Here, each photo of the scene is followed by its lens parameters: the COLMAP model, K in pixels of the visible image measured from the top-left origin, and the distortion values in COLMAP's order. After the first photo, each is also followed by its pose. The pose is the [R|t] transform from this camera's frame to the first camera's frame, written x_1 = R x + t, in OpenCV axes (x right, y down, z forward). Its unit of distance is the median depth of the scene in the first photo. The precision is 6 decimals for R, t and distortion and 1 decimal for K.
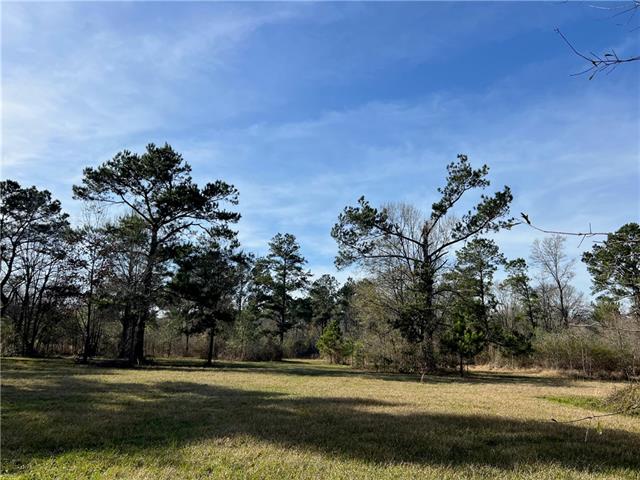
lens RADIAL K [[454.5, 0, 316.3], [0, 454.5, 241.0], [0, 0, 1]] dist [0.003010, -0.034209]
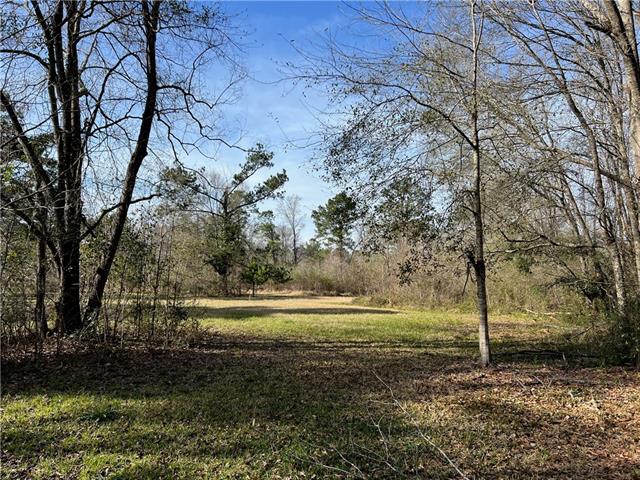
lens RADIAL K [[454.5, 0, 316.3], [0, 454.5, 241.0], [0, 0, 1]] dist [0.003010, -0.034209]
pose [[0.823310, 0.029576, 0.566821, -0.305401], [-0.117991, 0.985744, 0.119946, -0.078304], [-0.555193, -0.165632, 0.815063, -0.272592]]
